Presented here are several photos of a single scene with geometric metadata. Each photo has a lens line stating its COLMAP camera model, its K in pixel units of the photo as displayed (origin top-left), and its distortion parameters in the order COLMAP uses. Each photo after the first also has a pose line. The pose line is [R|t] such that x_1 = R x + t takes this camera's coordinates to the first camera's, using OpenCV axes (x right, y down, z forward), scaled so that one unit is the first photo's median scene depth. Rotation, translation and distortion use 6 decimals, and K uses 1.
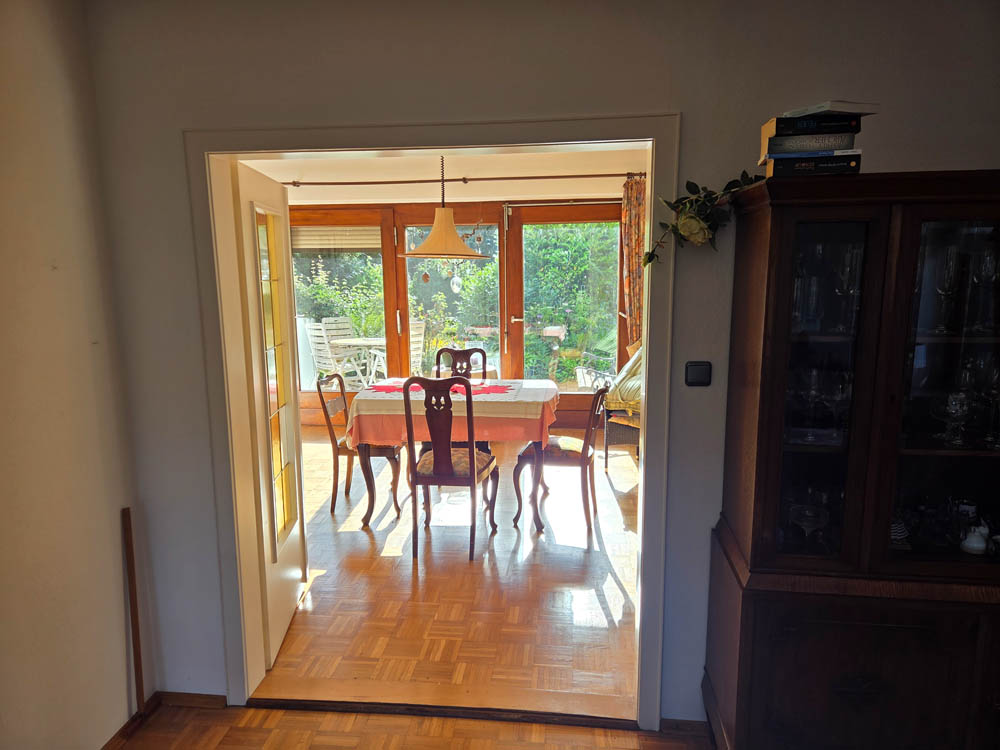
lens RADIAL K [[669.4, 0, 496.4], [0, 669.4, 380.1], [0, 0, 1]] dist [0.056985, 0.001378]
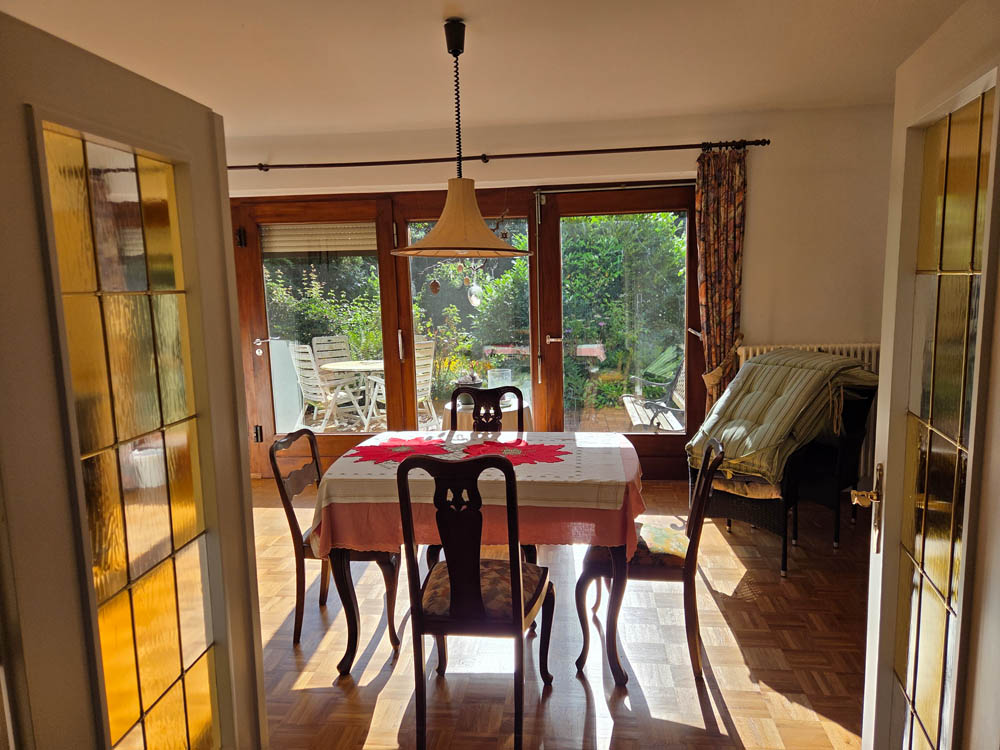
lens RADIAL K [[669.4, 0, 504.4], [0, 669.4, 369.5], [0, 0, 1]] dist [0.056985, 0.001378]
pose [[0.999893, -0.014196, -0.003420, -0.025870], [0.014086, 0.999444, -0.030217, -0.036491], [0.003847, 0.030166, 0.999538, 0.251690]]
